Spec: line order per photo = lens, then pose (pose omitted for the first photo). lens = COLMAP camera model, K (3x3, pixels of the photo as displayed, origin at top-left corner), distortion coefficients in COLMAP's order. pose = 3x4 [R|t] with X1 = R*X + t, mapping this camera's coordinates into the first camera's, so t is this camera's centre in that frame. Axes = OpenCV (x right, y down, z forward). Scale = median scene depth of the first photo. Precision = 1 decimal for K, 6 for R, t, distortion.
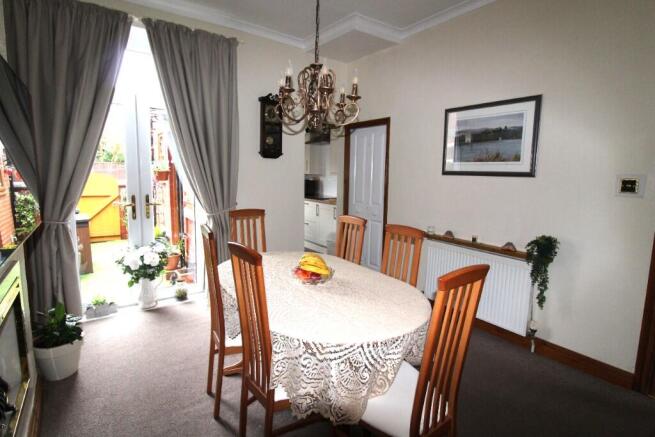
lens RADIAL K [[332.4, 0, 327.5], [0, 332.4, 218.5], [0, 0, 1]] dist [0.001260, 0.000324]
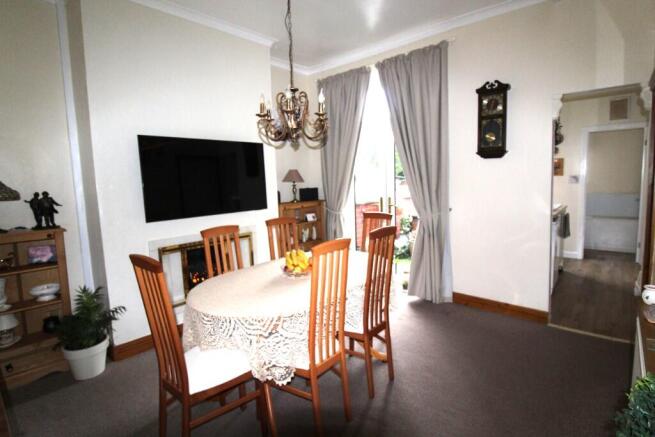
lens RADIAL K [[332.4, 0, 327.5], [0, 332.4, 218.5], [0, 0, 1]] dist [0.001260, 0.000324]
pose [[0.225515, 0.089323, -0.970136, 0.647507], [-0.093376, 0.993185, 0.069740, -0.057952], [0.969755, 0.074860, 0.232319, 0.481835]]
